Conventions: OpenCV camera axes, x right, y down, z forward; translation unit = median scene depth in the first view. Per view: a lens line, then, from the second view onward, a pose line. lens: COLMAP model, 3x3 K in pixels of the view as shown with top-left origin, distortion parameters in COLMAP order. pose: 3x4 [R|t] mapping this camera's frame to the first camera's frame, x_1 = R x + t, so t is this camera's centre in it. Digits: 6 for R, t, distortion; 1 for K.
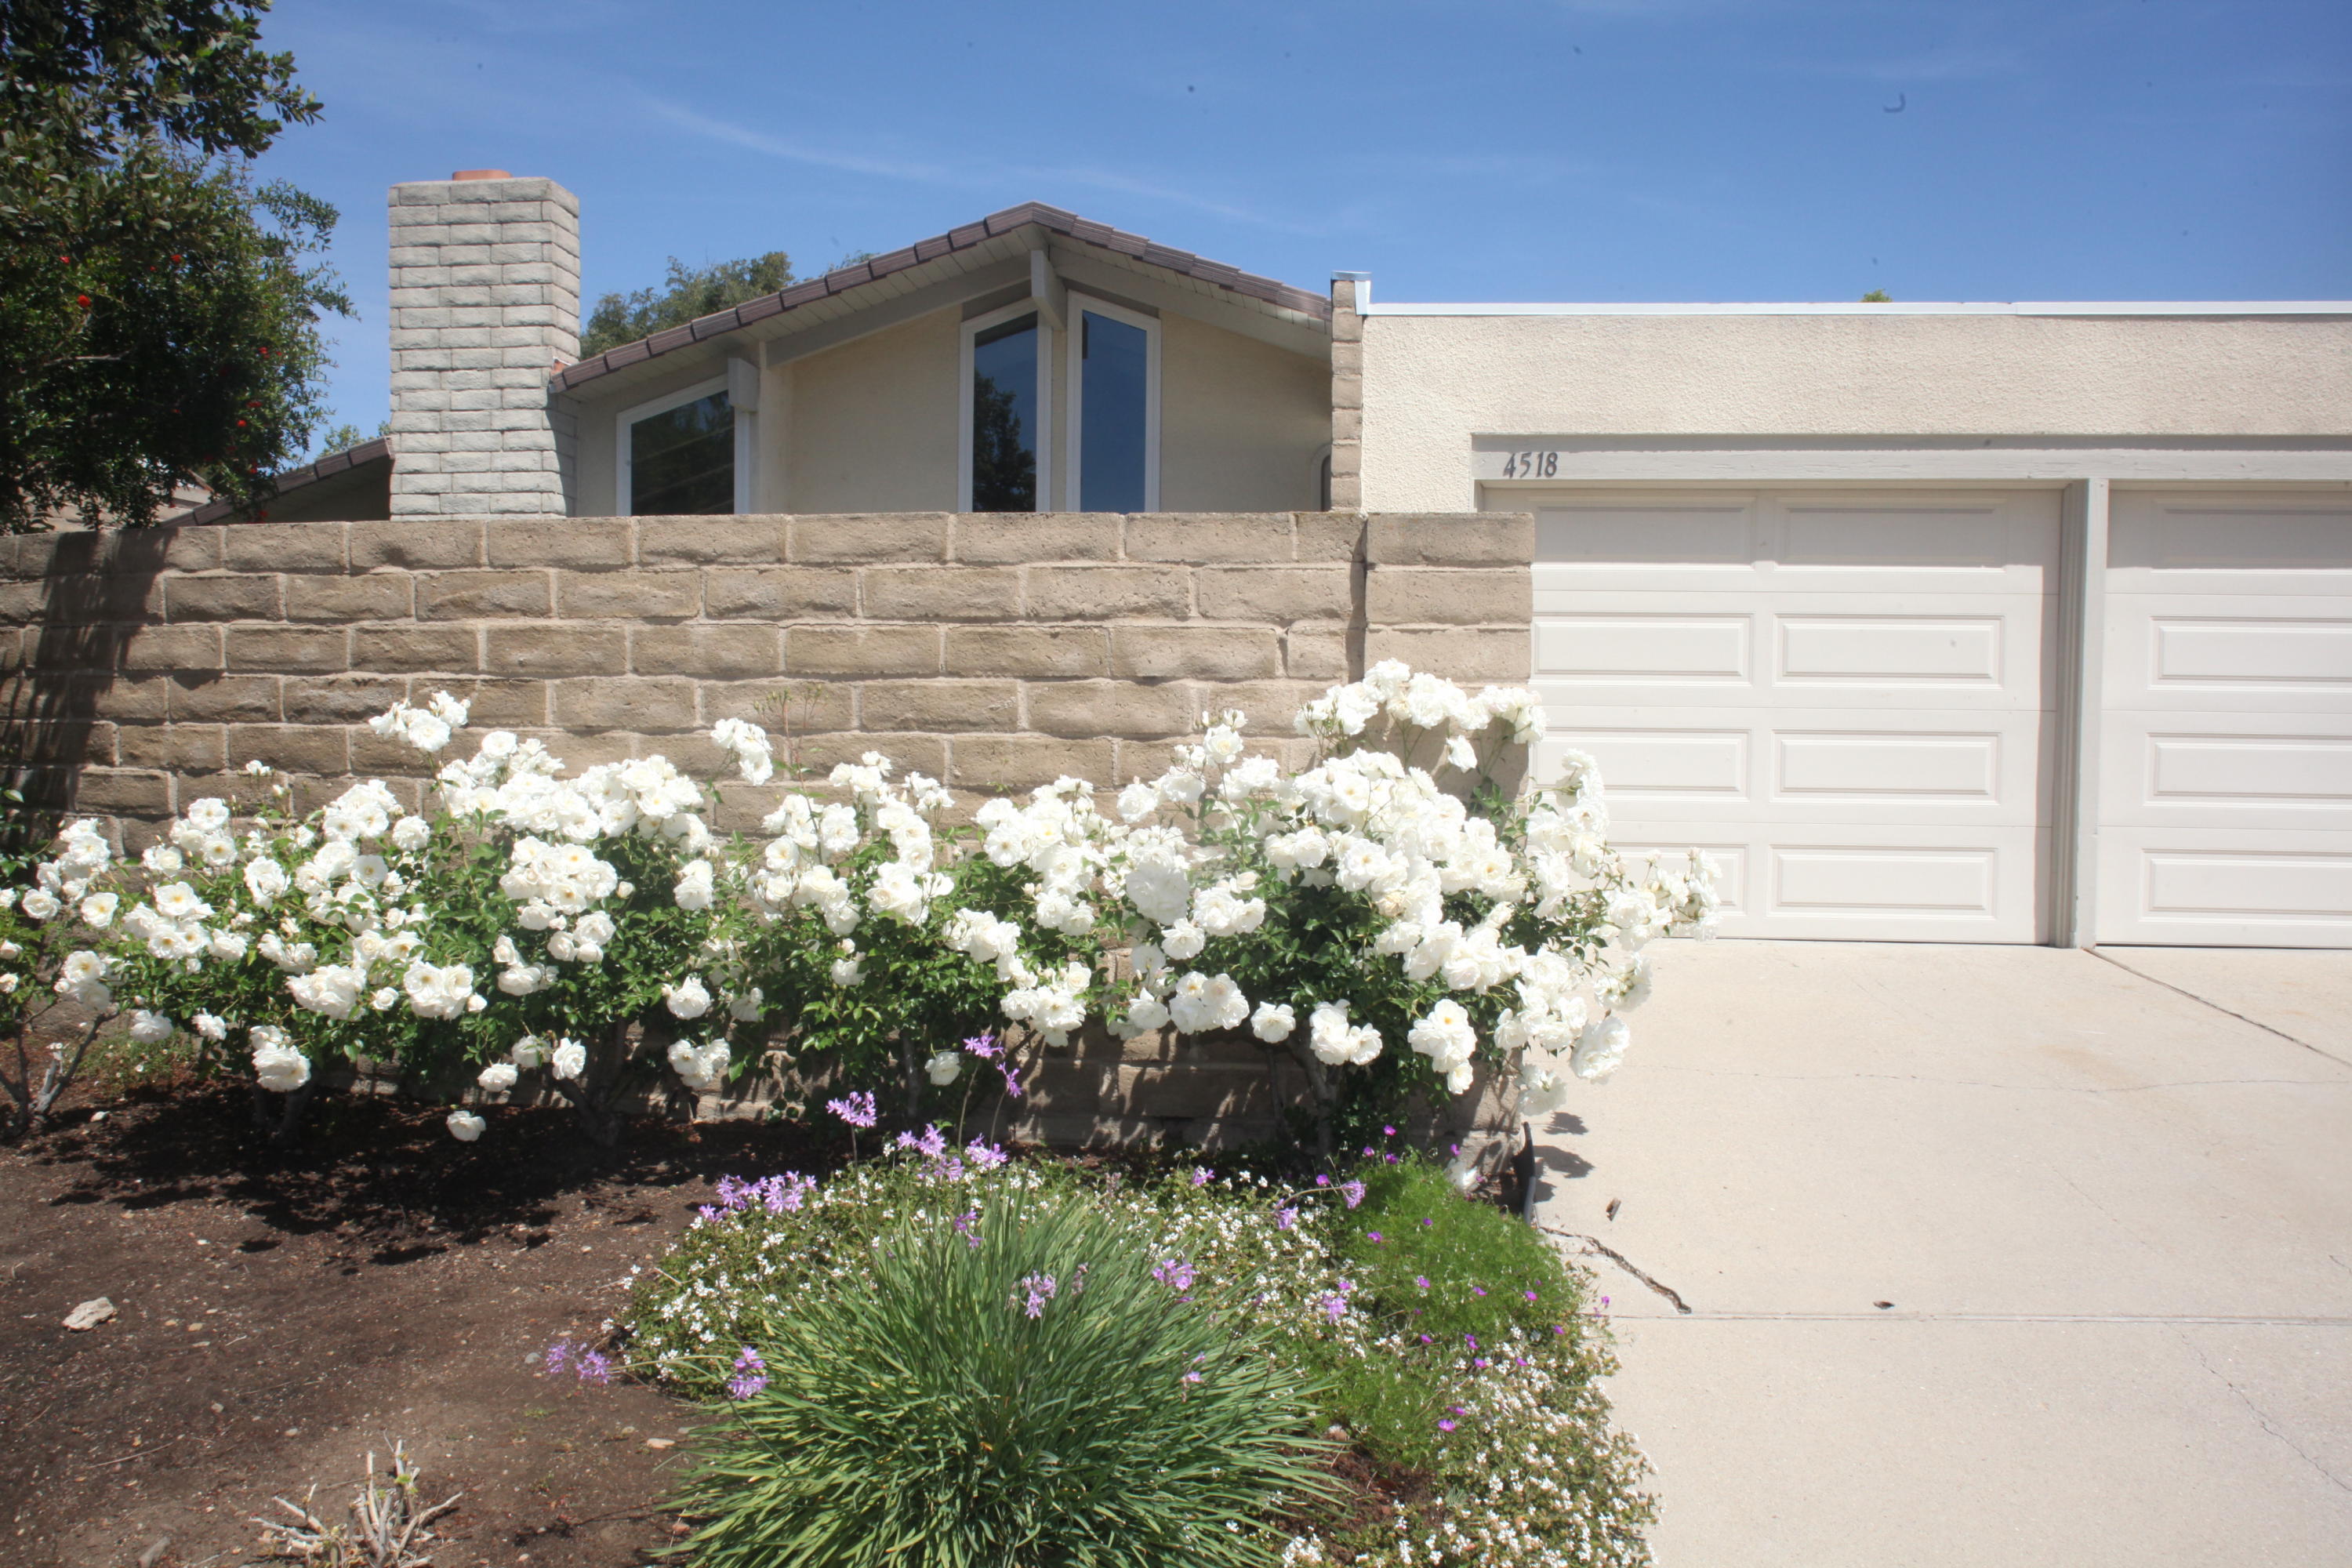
lens RADIAL K [[1722.4, 0, 1176.0], [0, 1722.4, 784.0], [0, 0, 1]] dist [-0.050958, 0.006548]
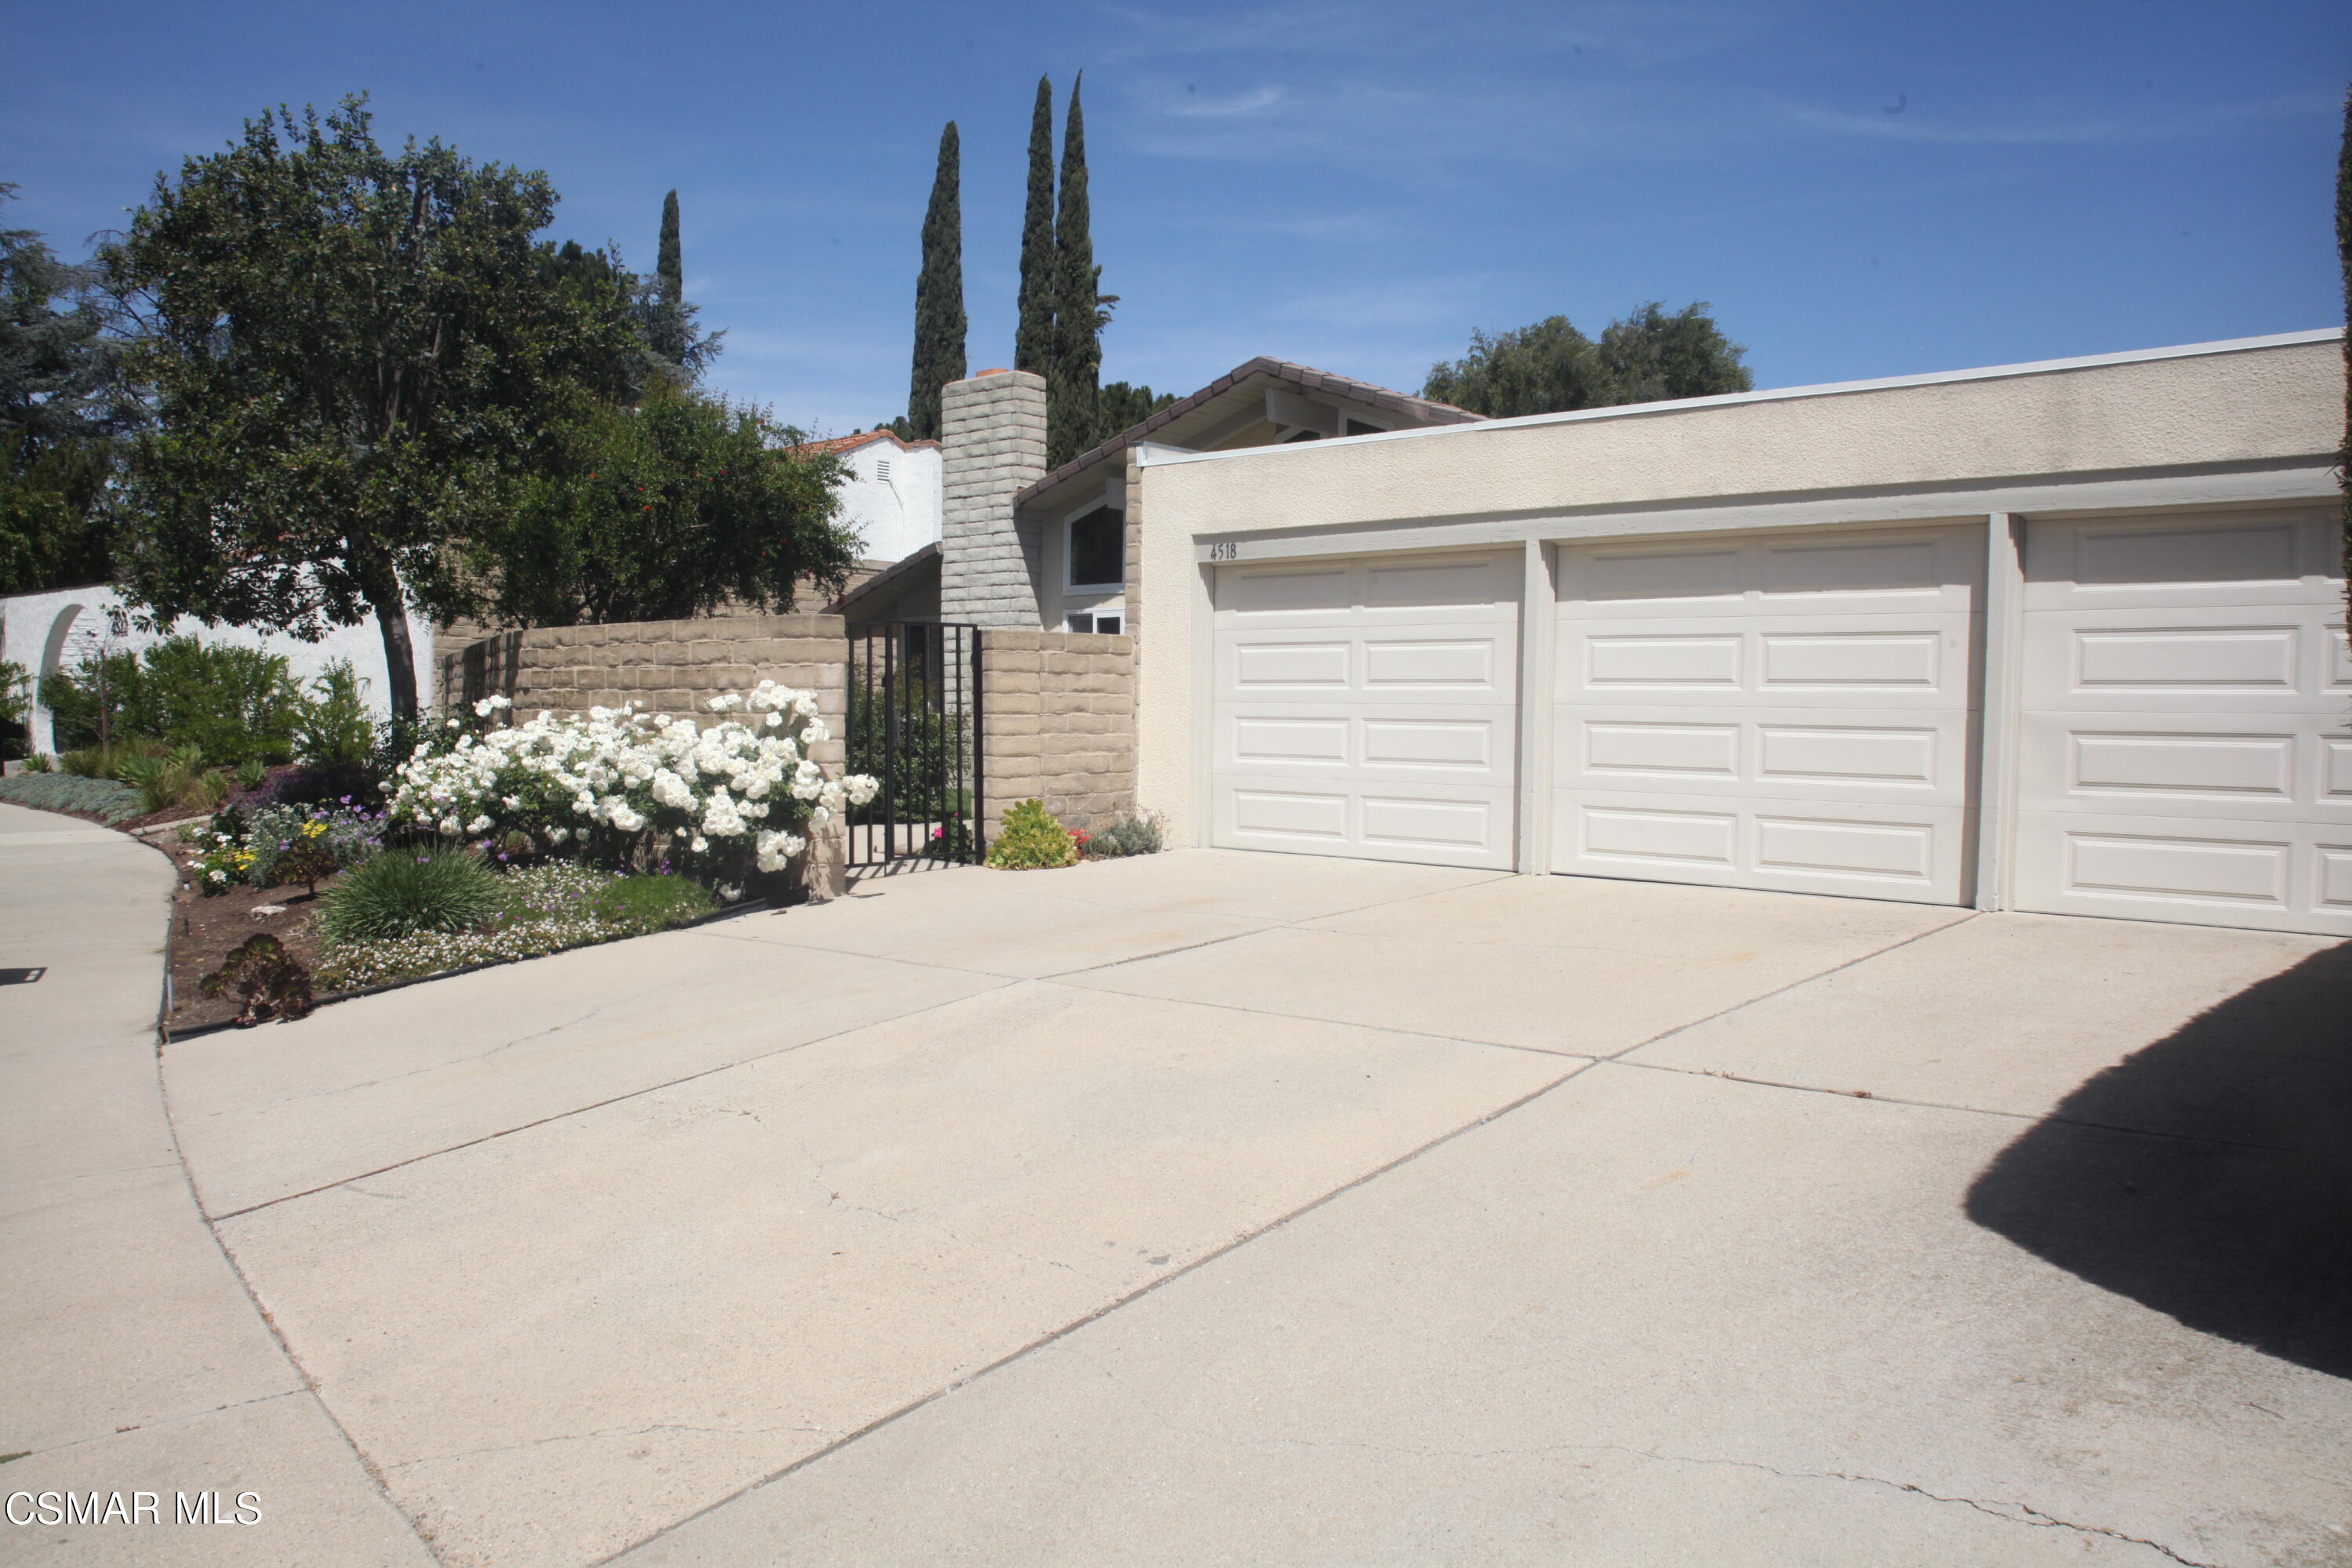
lens RADIAL K [[1722.4, 0, 1176.0], [0, 1722.4, 784.0], [0, 0, 1]] dist [-0.050958, 0.006548]
pose [[0.812964, 0.024985, -0.581778, 1.100464], [-0.028868, 0.999580, 0.002589, 0.026374], [0.581598, 0.014690, 0.813344, -0.319045]]
